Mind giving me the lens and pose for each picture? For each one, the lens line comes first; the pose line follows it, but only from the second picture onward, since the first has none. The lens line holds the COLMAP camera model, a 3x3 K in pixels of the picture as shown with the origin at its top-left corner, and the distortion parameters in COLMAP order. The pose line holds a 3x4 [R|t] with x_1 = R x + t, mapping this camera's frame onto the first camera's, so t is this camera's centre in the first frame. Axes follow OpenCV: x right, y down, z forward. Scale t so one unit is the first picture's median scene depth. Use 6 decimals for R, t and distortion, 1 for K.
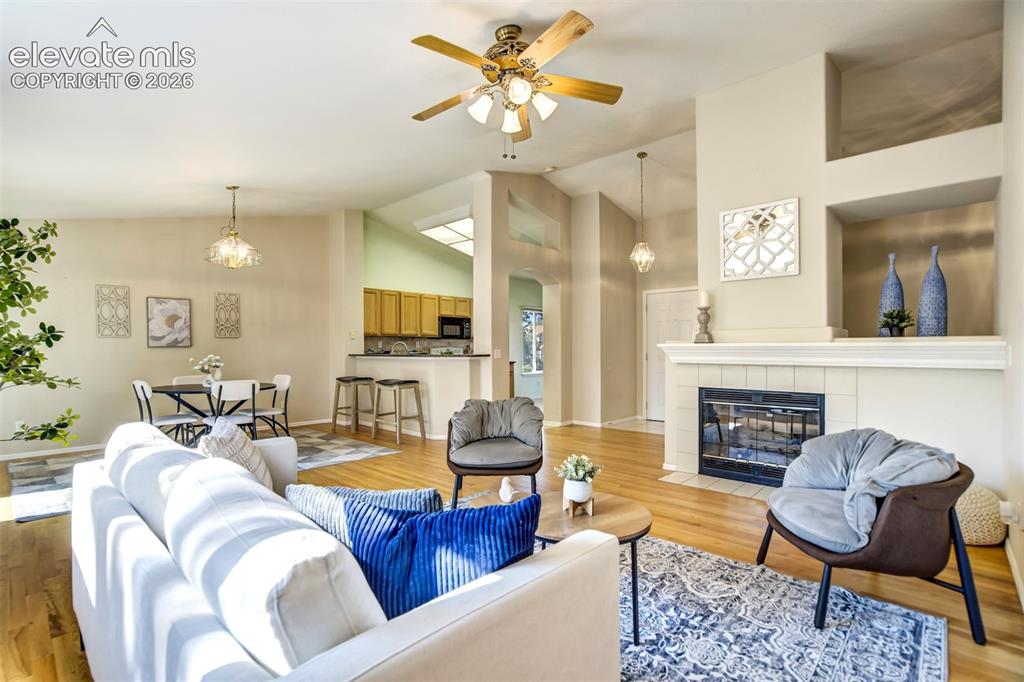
lens RADIAL K [[481.4, 0, 505.7], [0, 481.4, 346.8], [0, 0, 1]] dist [-0.046859, 0.025073]
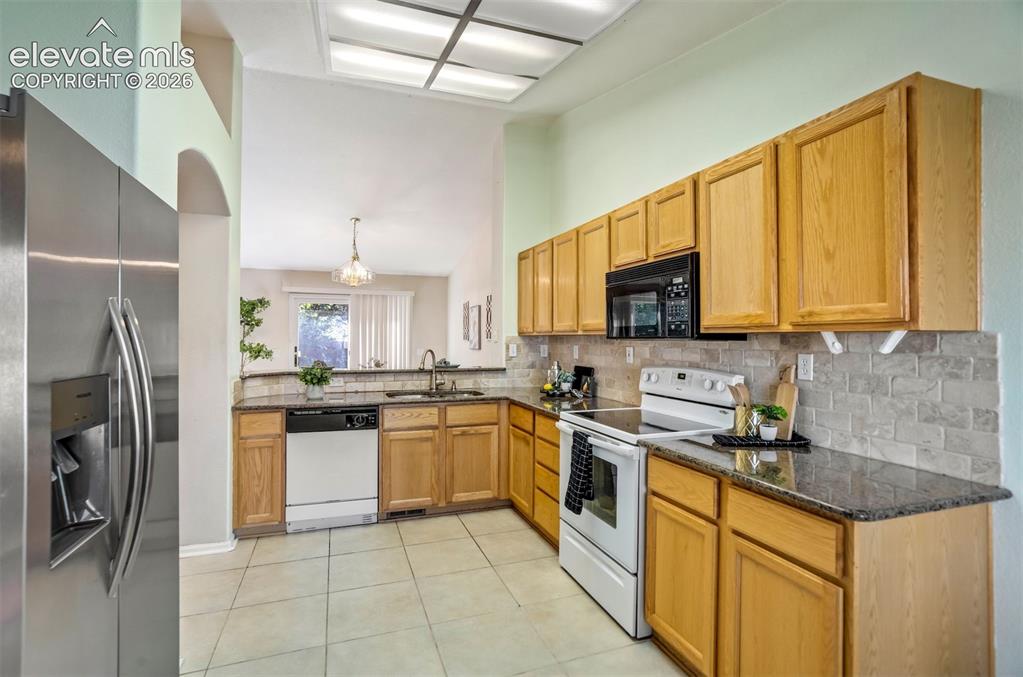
lens RADIAL K [[484.7, 0, 511.5], [0, 484.7, 338.5], [0, 0, 1]] dist [-0.047033, 0.021797]
pose [[-0.450839, 0.001373, -0.892604, 0.242765], [0.003592, 0.999994, -0.000276, -0.021887], [0.892598, -0.003331, -0.450841, 1.355598]]
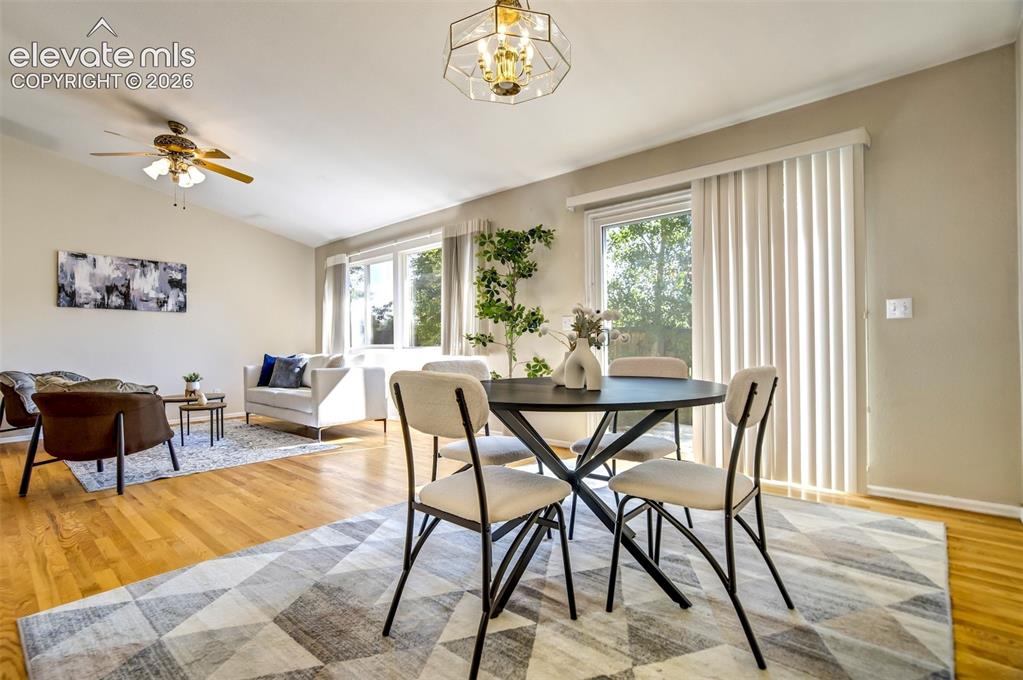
lens RADIAL K [[491.8, 0, 510.0], [0, 491.8, 342.5], [0, 0, 1]] dist [-0.045142, 0.026565]
pose [[-0.999490, 0.016898, -0.027087, -0.396401], [0.017154, 0.999810, -0.009240, 0.036937], [0.026926, -0.009700, -0.999590, 1.000271]]
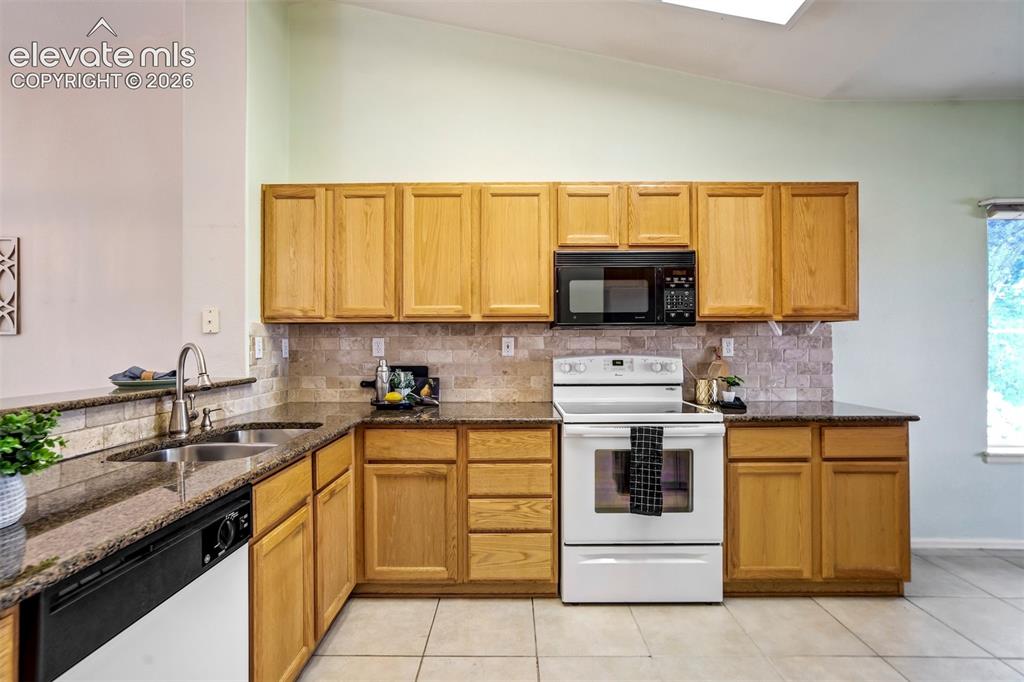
lens RADIAL K [[492.3, 0, 510.5], [0, 492.3, 343.5], [0, 0, 1]] dist [-0.045142, 0.026565]
pose [[0.680007, 0.000072, -0.733206, 0.081872], [0.005793, 0.999968, 0.005470, -0.010436], [0.733183, -0.007967, 0.679985, 0.960451]]
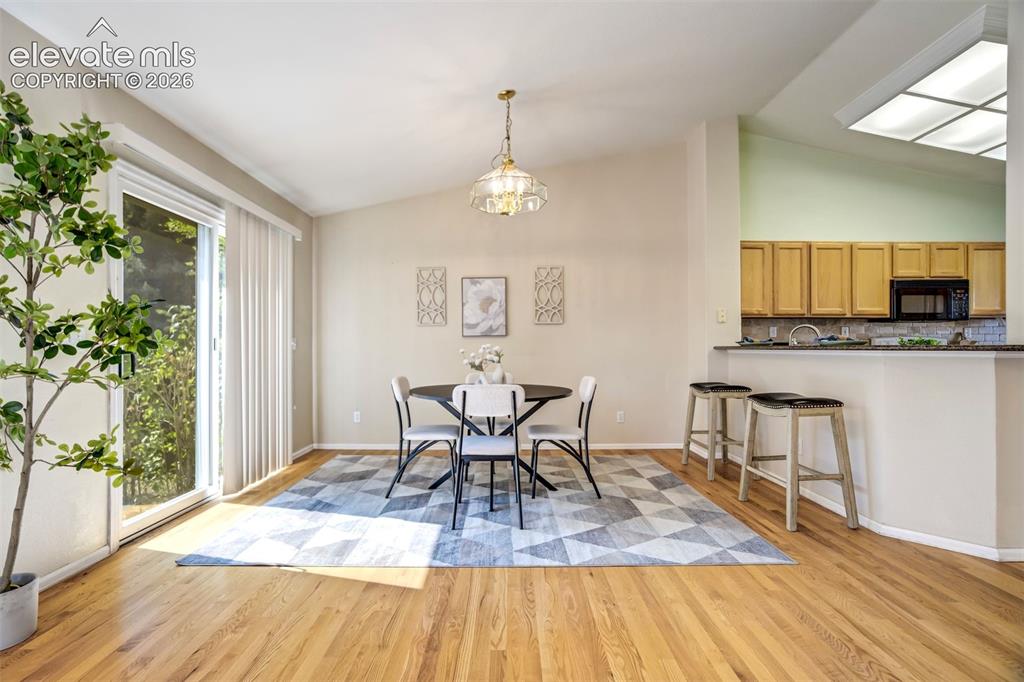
lens RADIAL K [[481.4, 0, 505.7], [0, 481.4, 346.8], [0, 0, 1]] dist [-0.046859, 0.025073]
pose [[0.686149, 0.002477, -0.727457, -0.060171], [0.001996, 0.999984, 0.005288, 0.012192], [0.727459, -0.005080, 0.686133, 0.380215]]
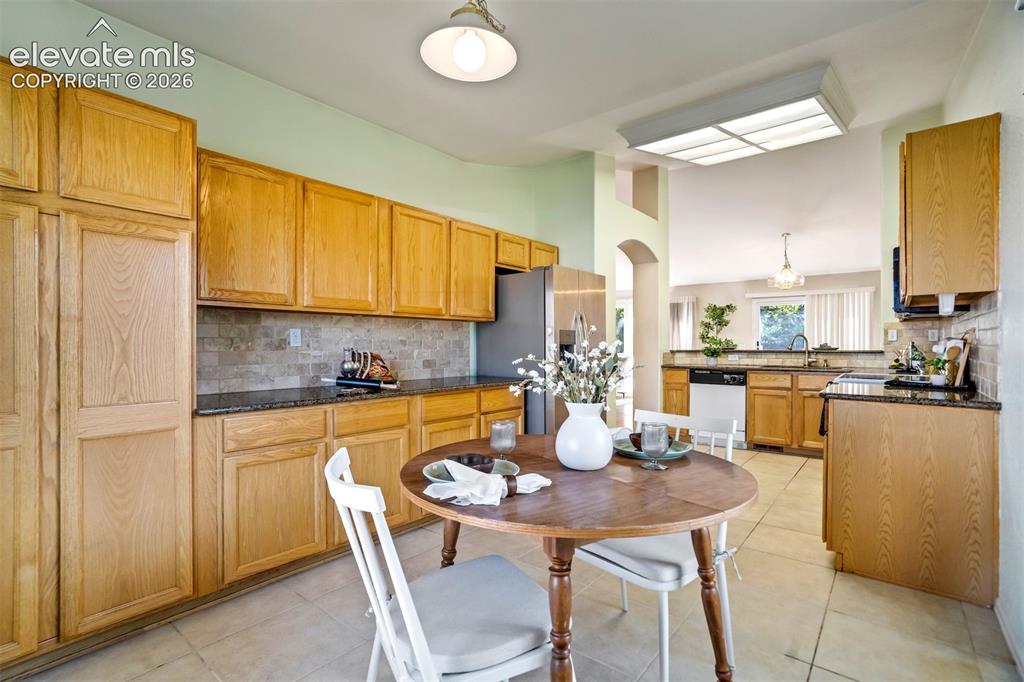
lens RADIAL K [[481.4, 0, 505.7], [0, 481.4, 346.8], [0, 0, 1]] dist [-0.046859, 0.025073]
pose [[-0.998119, 0.004614, -0.061128, 0.278980], [0.004785, 0.999985, -0.002652, 0.009611], [0.061115, -0.002940, -0.998126, 1.721138]]
